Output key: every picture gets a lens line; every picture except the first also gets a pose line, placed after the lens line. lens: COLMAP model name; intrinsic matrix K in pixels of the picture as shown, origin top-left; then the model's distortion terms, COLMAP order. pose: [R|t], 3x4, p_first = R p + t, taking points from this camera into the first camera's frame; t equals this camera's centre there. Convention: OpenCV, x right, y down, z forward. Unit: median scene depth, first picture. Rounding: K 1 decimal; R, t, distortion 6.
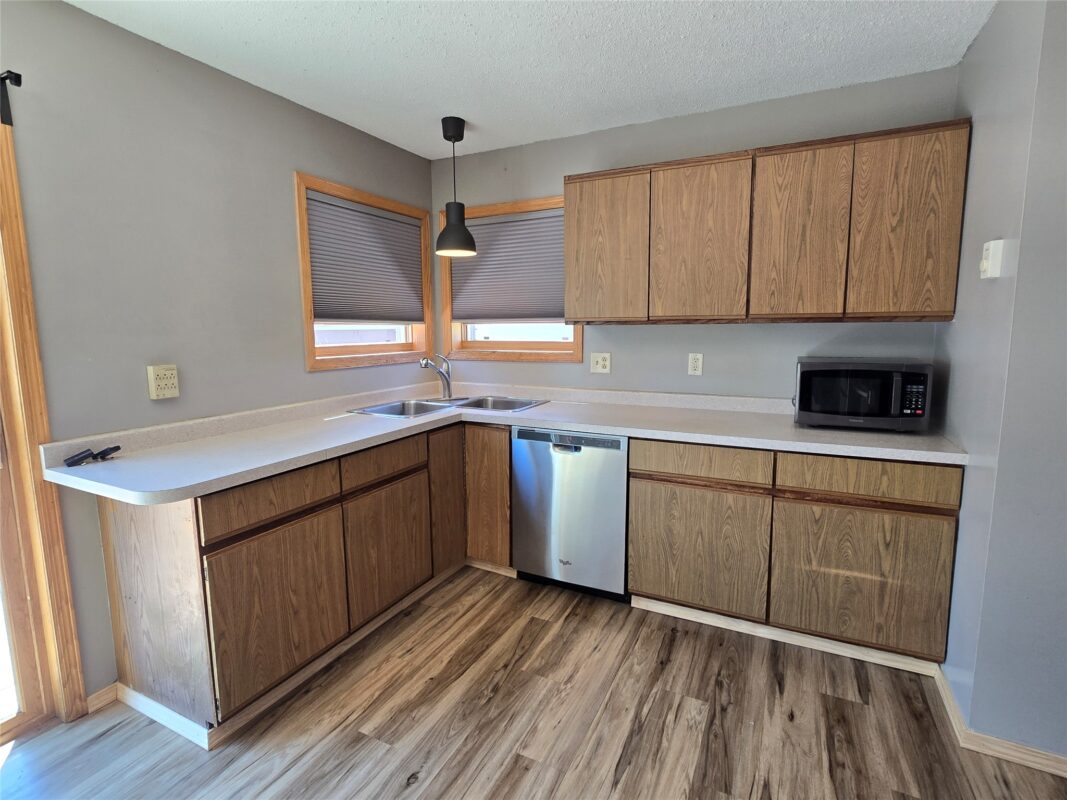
lens RADIAL K [[516.7, 0, 542.8], [0, 516.7, 391.5], [0, 0, 1]] dist [-0.006024, 0.001194]
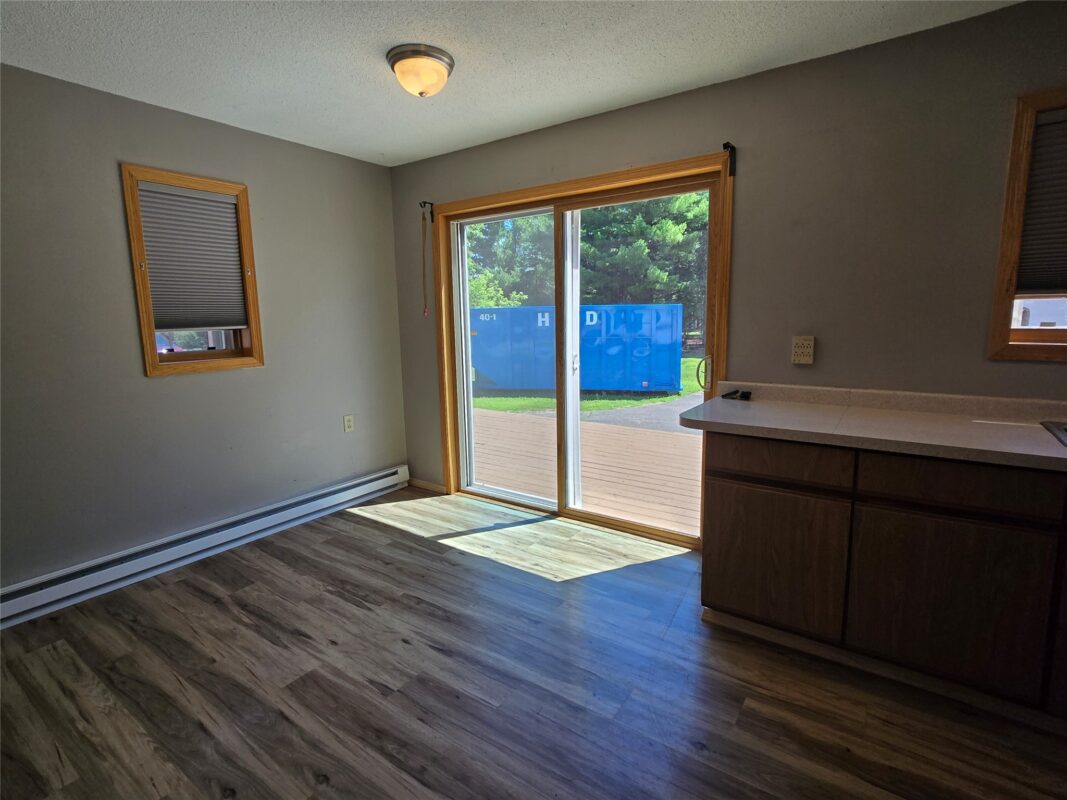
lens RADIAL K [[516.7, 0, 543.7], [0, 516.7, 391.1], [0, 0, 1]] dist [-0.006024, 0.001194]
pose [[-0.149692, 0.154990, -0.976509, 0.505431], [-0.111712, 0.978662, 0.172456, -0.060554], [0.982402, 0.134903, -0.129184, 0.537202]]
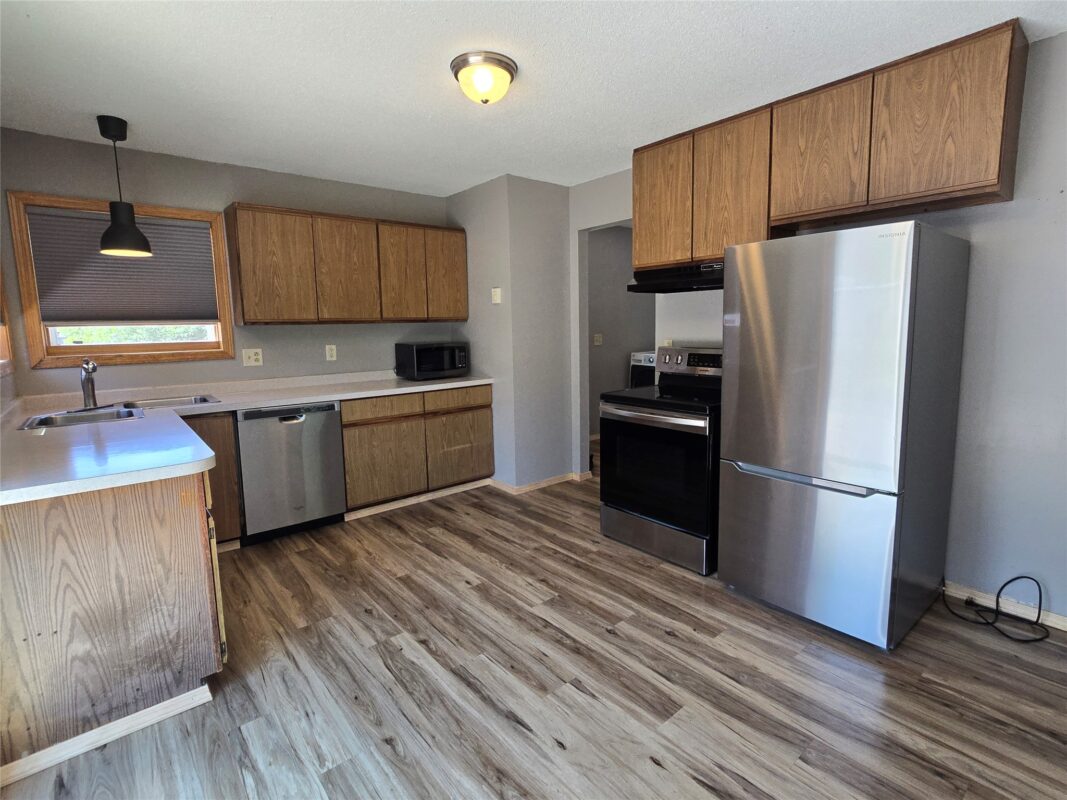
lens RADIAL K [[516.7, 0, 551.3], [0, 516.7, 391.5], [0, 0, 1]] dist [-0.006024, 0.001194]
pose [[0.387636, -0.116532, 0.914417, -1.018169], [0.132963, 0.988672, 0.069630, 0.044430], [-0.912173, 0.094592, 0.398739, -0.139336]]
